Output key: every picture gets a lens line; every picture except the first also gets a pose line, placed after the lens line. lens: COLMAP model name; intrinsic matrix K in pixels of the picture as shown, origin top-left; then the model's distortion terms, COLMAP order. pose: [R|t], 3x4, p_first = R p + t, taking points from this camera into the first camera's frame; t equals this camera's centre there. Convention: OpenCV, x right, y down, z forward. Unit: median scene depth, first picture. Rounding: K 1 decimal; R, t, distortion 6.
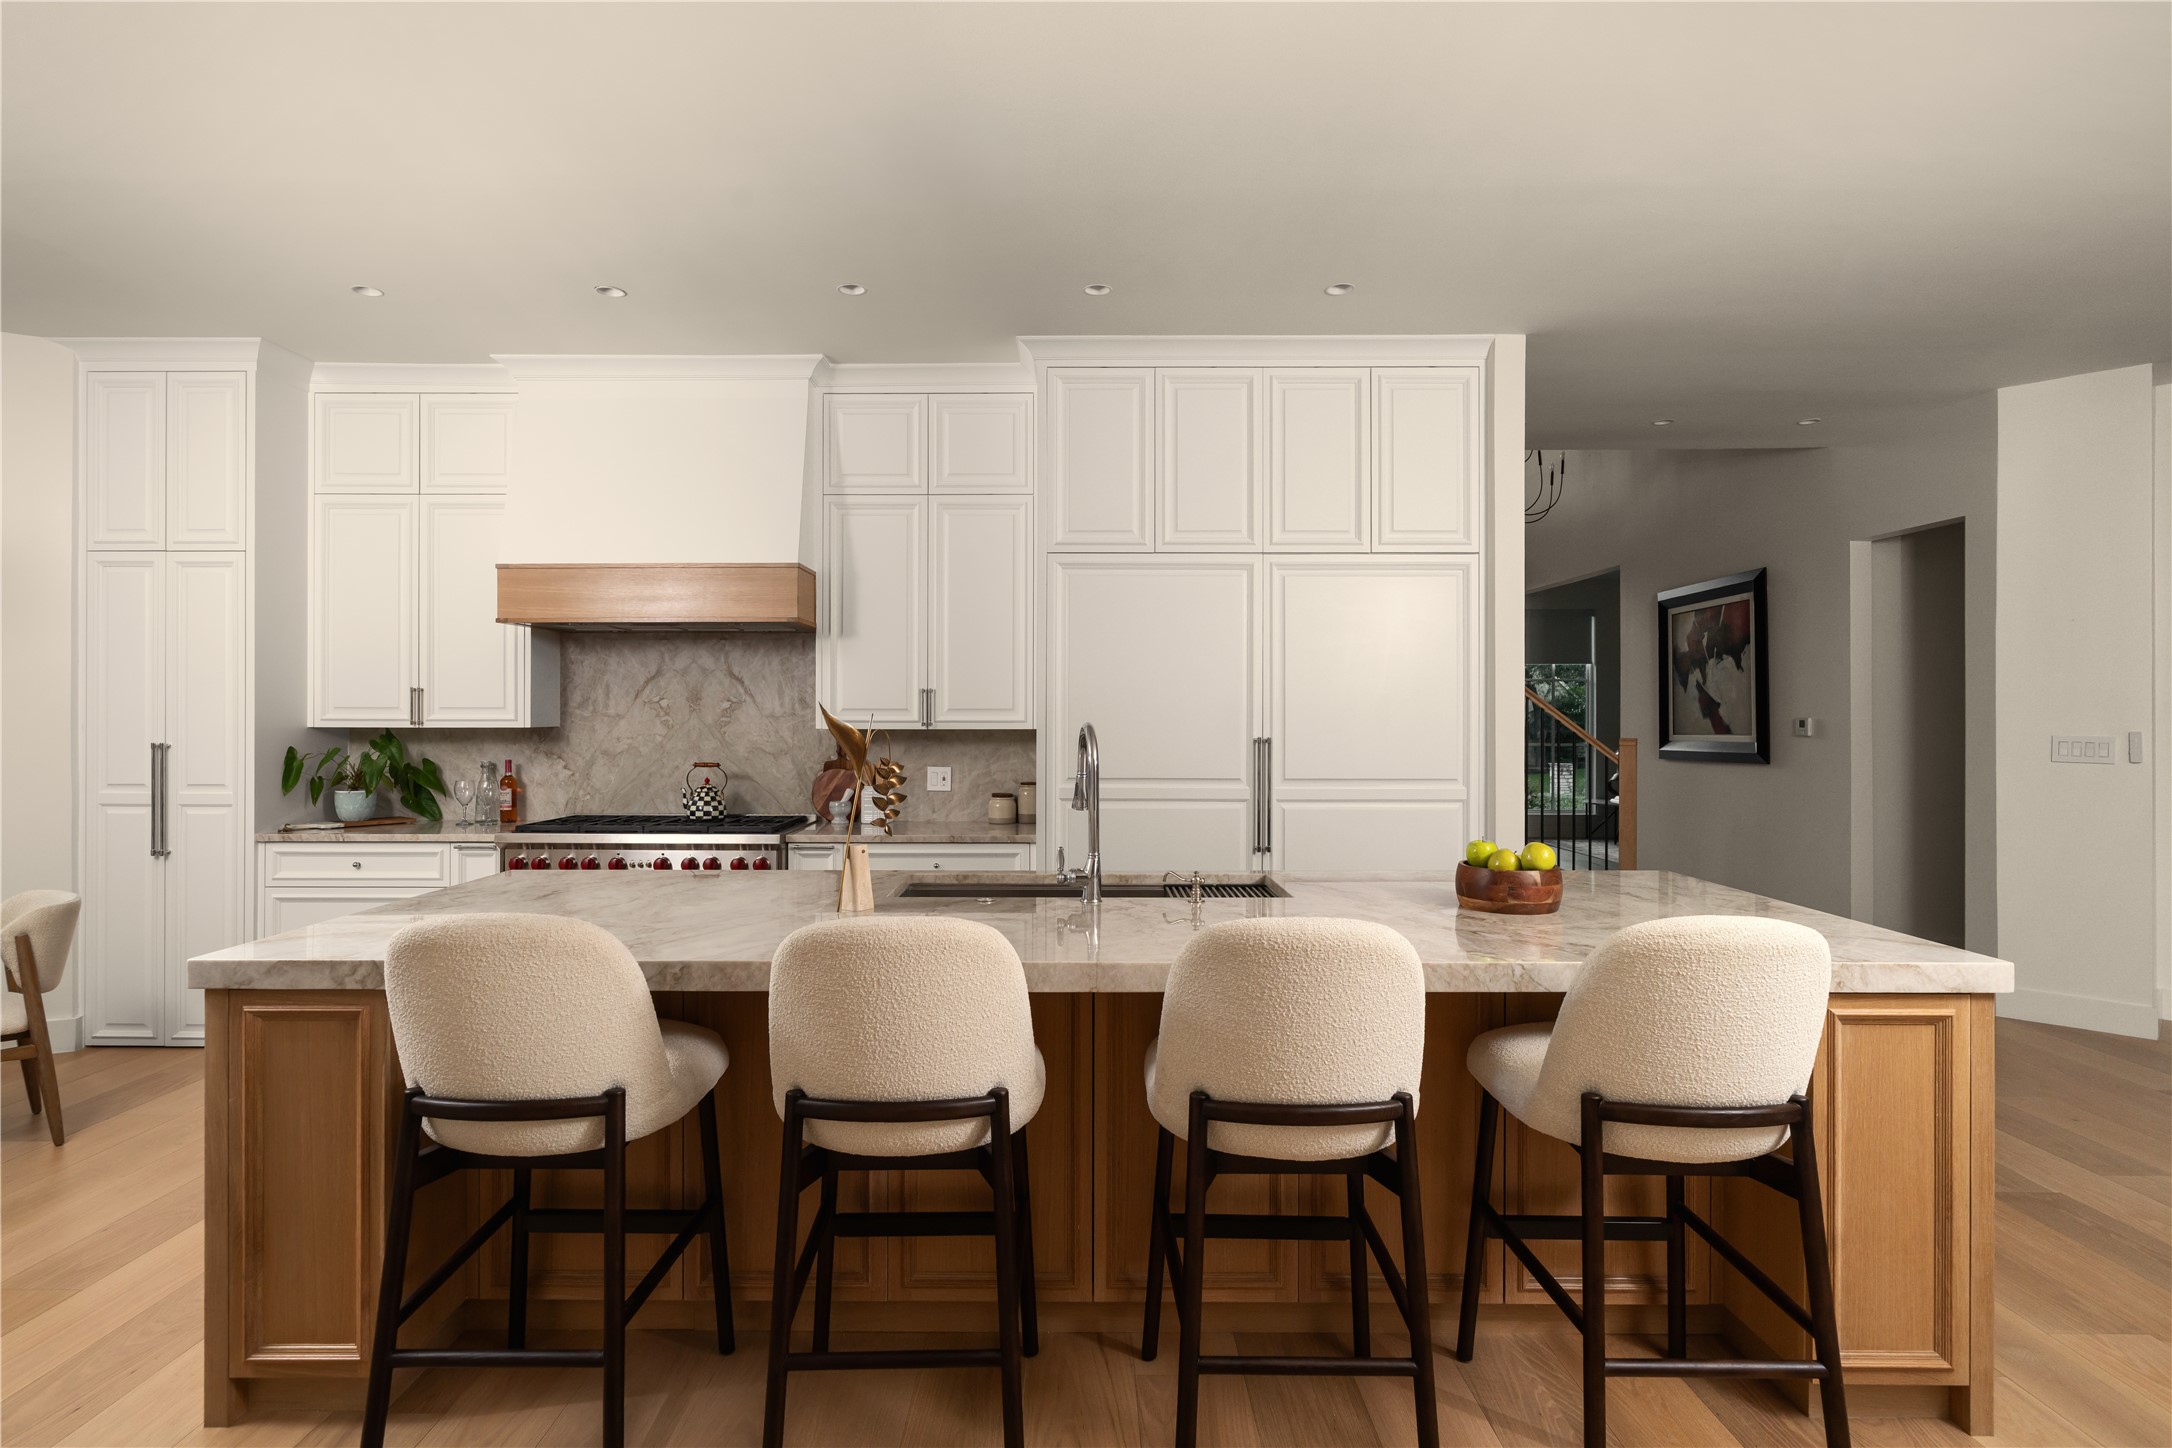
lens RADIAL K [[1087.4, 0, 1086.7], [0, 1087.4, 720.3], [0, 0, 1]] dist [-0.016998, 0.000395]
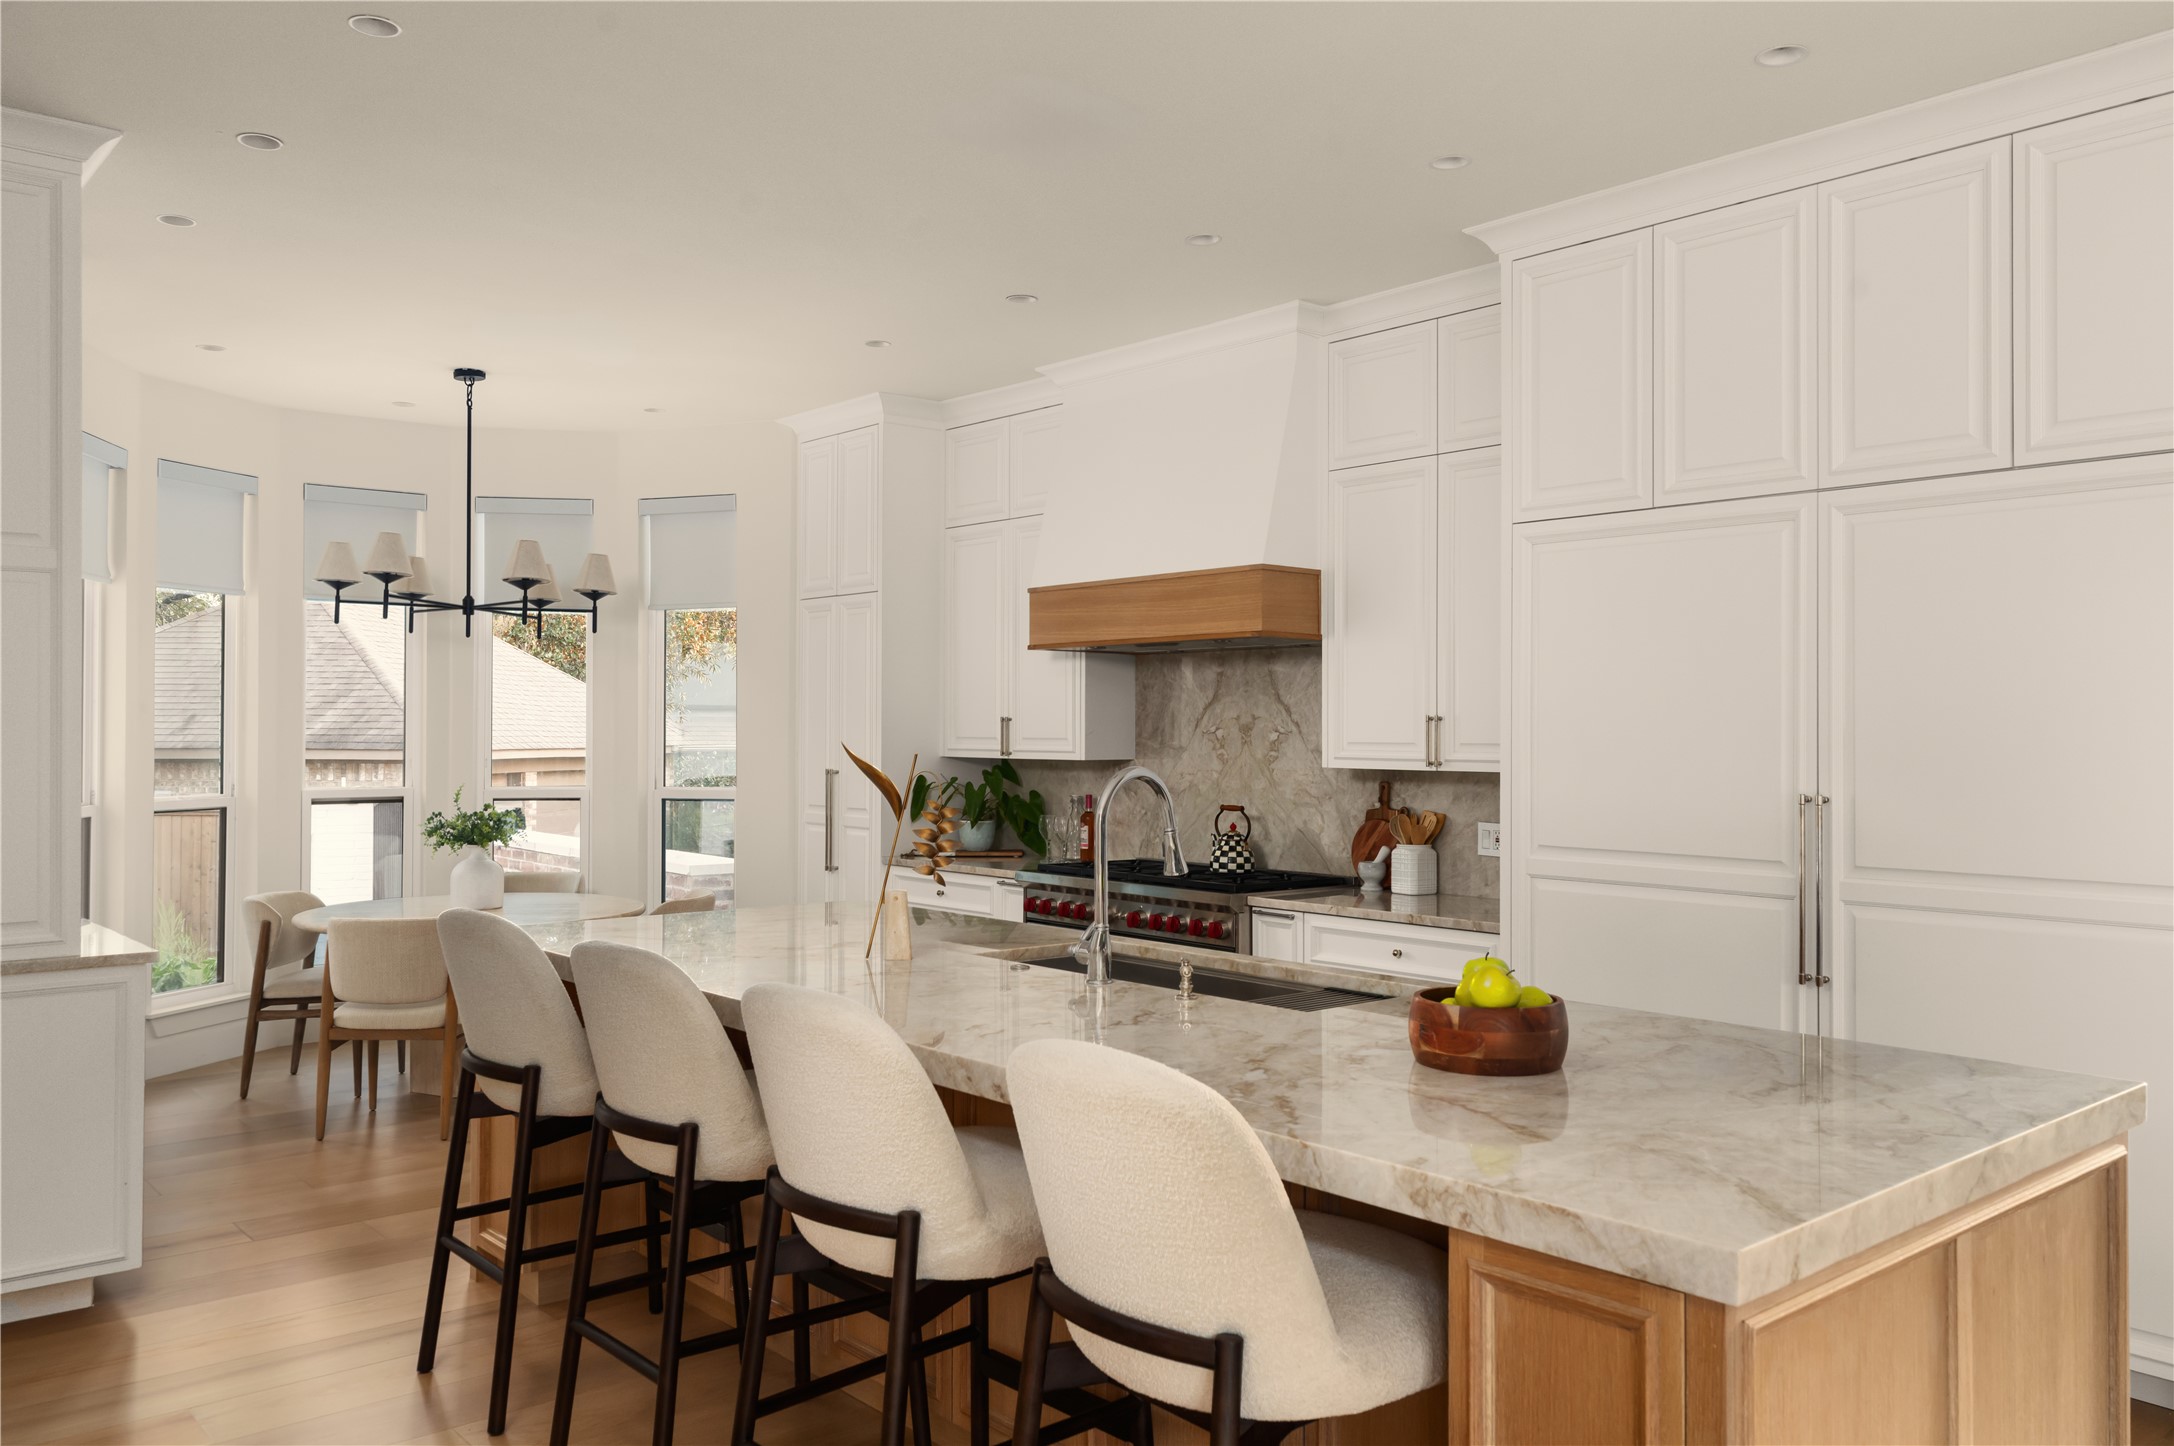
lens RADIAL K [[1647.0, 0, 1085.8], [0, 1647.0, 719.8], [0, 0, 1]] dist [-0.006306, 0.003681]
pose [[0.646590, -0.002874, -0.762832, 0.548053], [-0.008449, 0.999905, -0.010929, -0.012301], [0.762791, 0.013512, 0.646505, 0.092257]]
